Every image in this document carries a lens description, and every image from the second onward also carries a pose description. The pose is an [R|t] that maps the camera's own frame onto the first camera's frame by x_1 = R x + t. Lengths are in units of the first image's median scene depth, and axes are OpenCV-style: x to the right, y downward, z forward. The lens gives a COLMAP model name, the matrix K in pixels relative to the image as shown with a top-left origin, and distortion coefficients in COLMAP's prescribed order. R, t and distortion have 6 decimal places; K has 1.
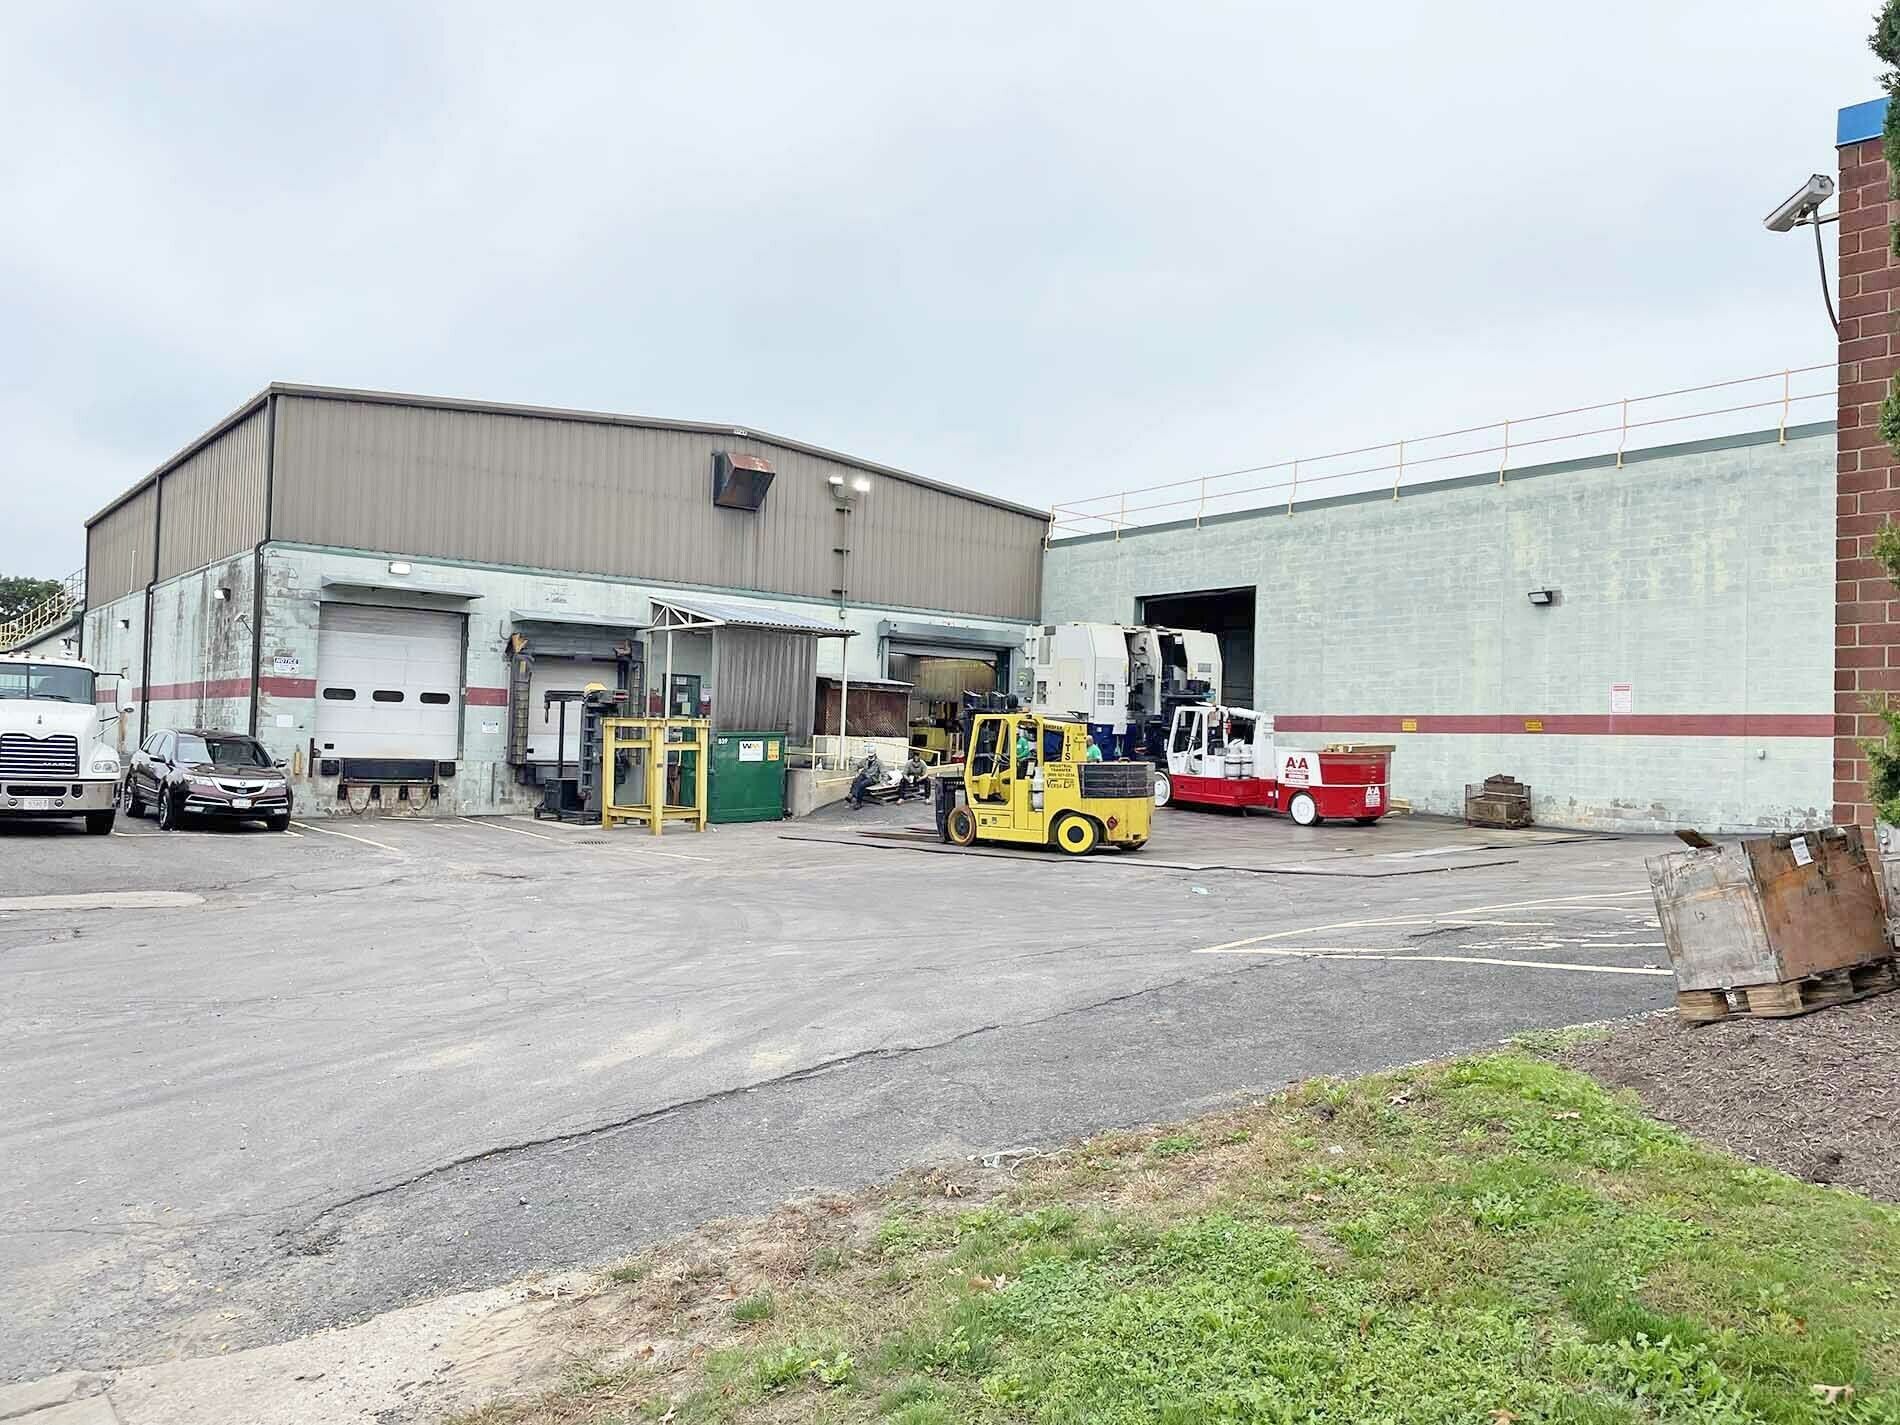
lens RADIAL K [[1444.5, 0, 948.8], [0, 1444.5, 717.9], [0, 0, 1]] dist [0.047974, 0.001140]
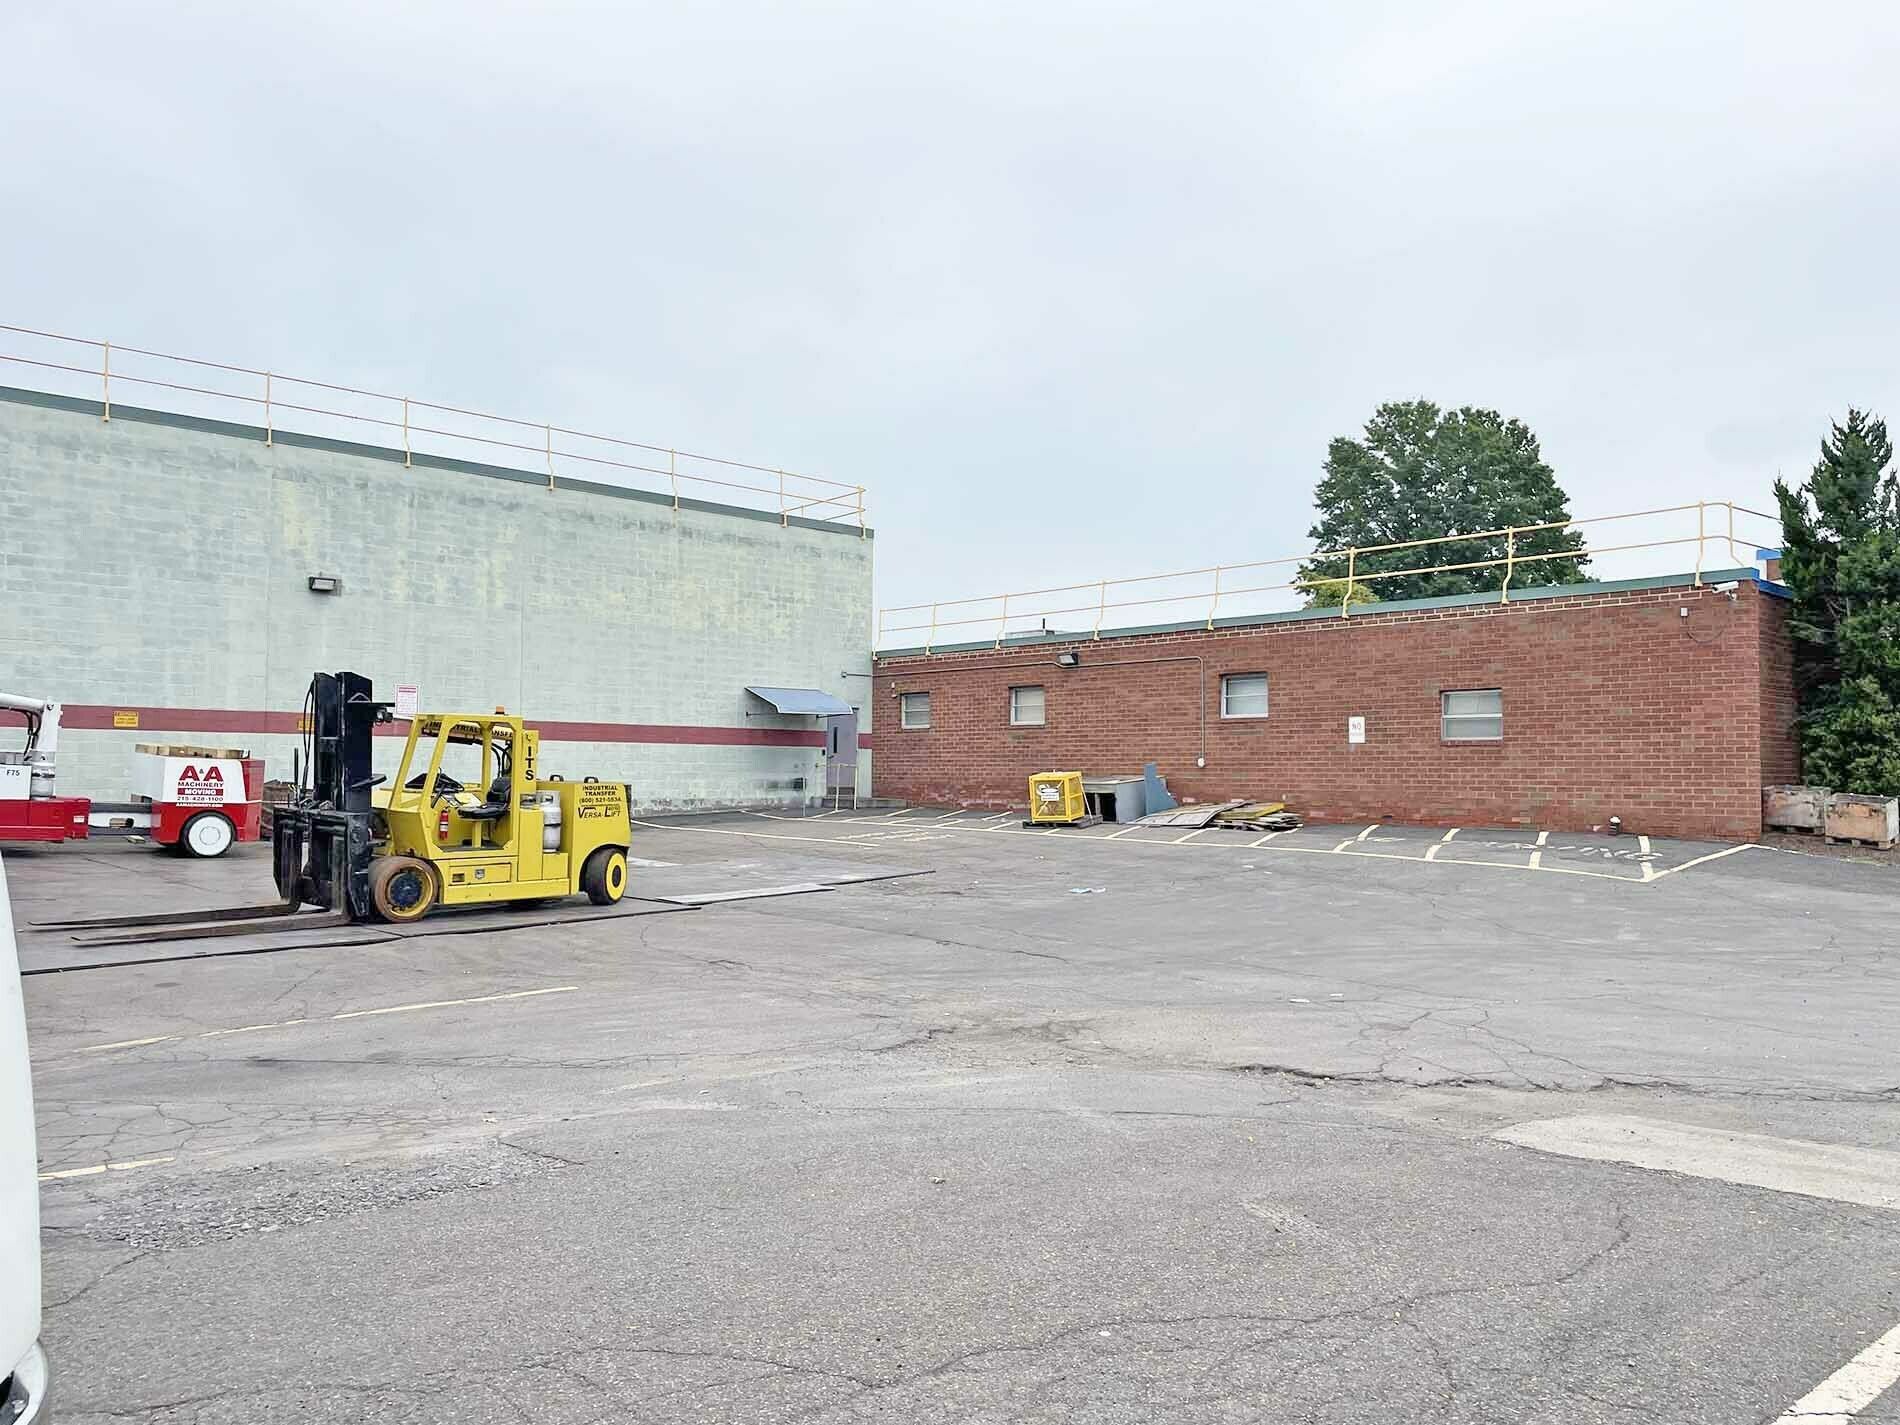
lens RADIAL K [[1444.5, 0, 948.7], [0, 1444.5, 705.3], [0, 0, 1]] dist [0.047974, 0.001140]
pose [[-0.074721, 0.022819, 0.996943, -0.530883], [-0.033882, 0.999103, -0.025408, 0.002582], [-0.996629, -0.035677, -0.073880, 0.680871]]
